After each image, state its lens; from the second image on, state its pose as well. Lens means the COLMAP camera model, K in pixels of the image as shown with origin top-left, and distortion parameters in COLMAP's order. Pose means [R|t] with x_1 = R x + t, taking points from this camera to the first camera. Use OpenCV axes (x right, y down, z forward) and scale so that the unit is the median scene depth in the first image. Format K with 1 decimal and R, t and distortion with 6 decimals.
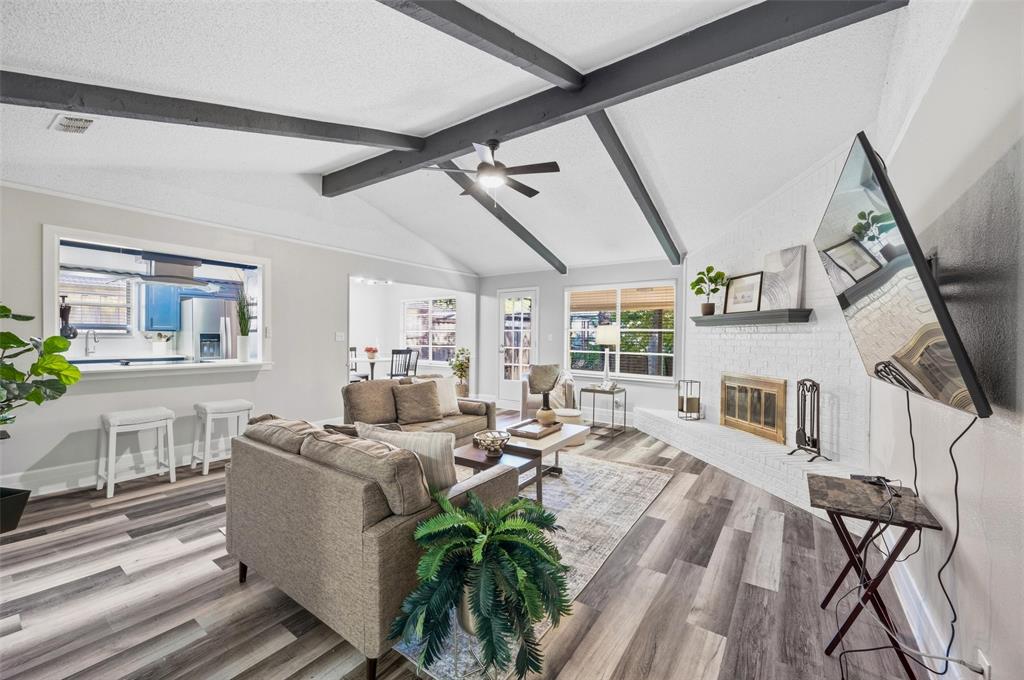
lens RADIAL K [[398.8, 0, 512.0], [0, 398.8, 340.0], [0, 0, 1]] dist [-0.000605, -0.000073]
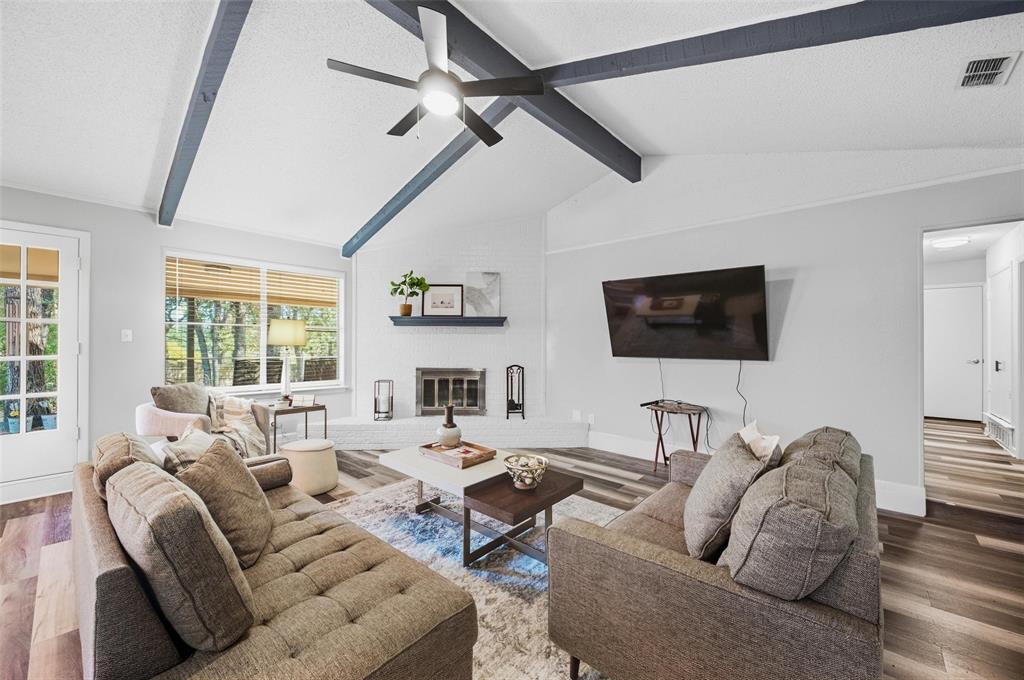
lens RADIAL K [[403.5, 0, 512.0], [0, 403.5, 340.0], [0, 0, 1]] dist [-0.001143, -0.000097]
pose [[0.108991, -0.008425, 0.994007, -0.567853], [0.003868, 0.999960, 0.008051, -0.006542], [-0.994035, 0.002967, 0.109019, 0.634388]]
